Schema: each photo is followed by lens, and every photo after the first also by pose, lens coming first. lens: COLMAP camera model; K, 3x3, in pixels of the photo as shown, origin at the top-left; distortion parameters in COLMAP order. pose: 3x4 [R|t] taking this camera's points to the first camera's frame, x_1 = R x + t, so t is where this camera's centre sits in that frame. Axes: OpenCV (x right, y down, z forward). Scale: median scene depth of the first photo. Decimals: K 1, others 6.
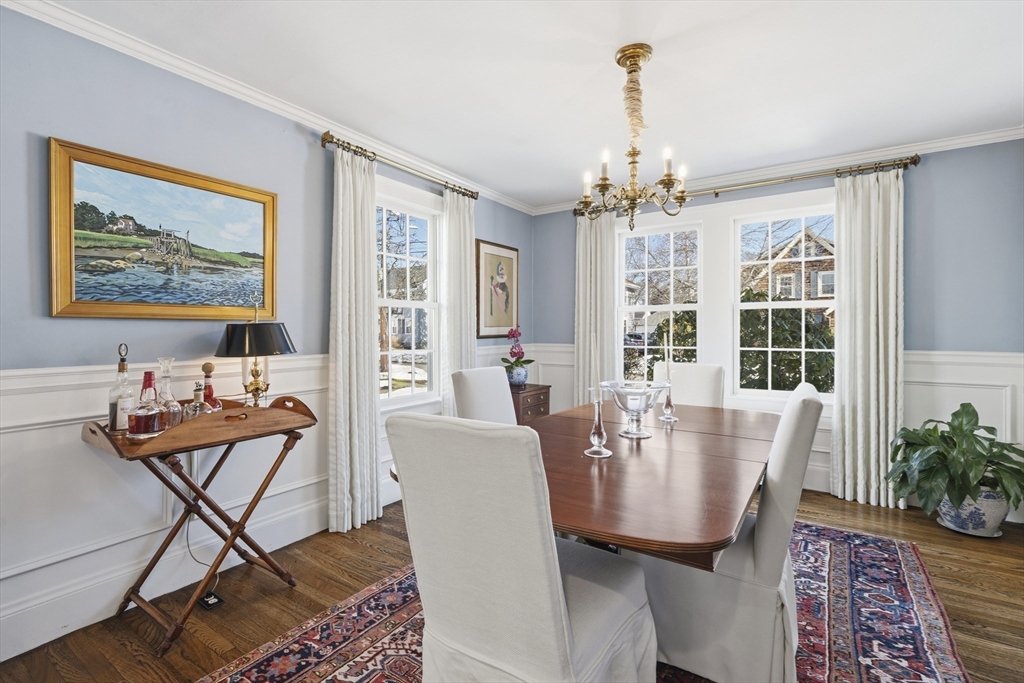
lens RADIAL K [[475.0, 0, 499.0], [0, 475.0, 331.3], [0, 0, 1]] dist [-0.002016, 0.000589]
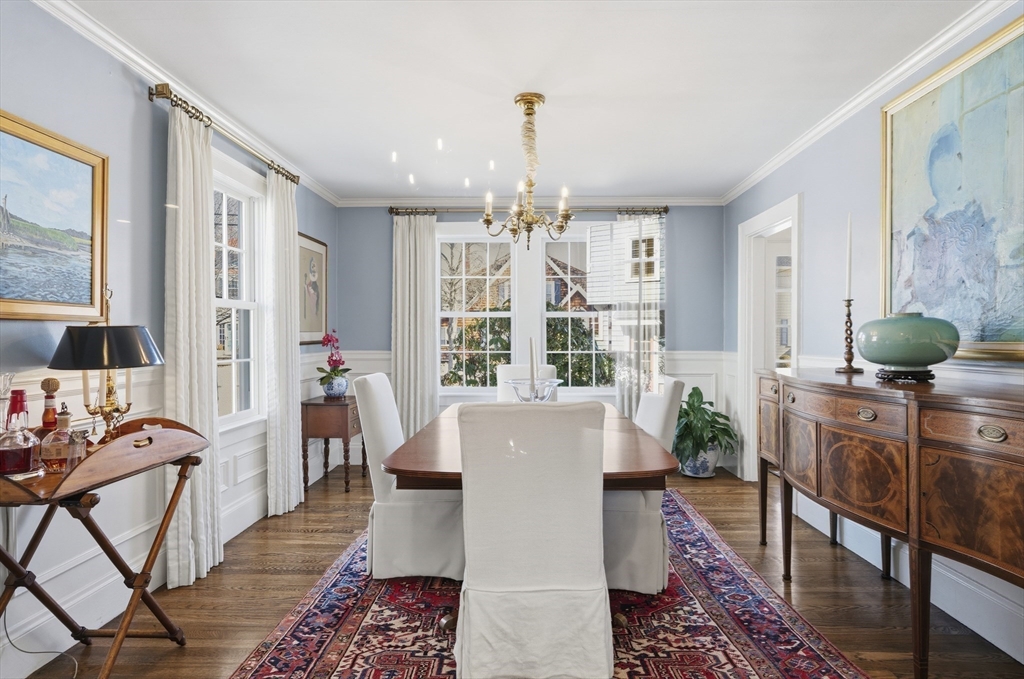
lens RADIAL K [[549.6, 0, 529.9], [0, 549.6, 338.2], [0, 0, 1]] dist [-0.005550, 0.000998]
pose [[0.831623, -0.001622, 0.555338, -0.372743], [0.001416, 0.999999, 0.000801, 0.003321], [-0.555339, 0.000121, 0.831624, -0.101607]]
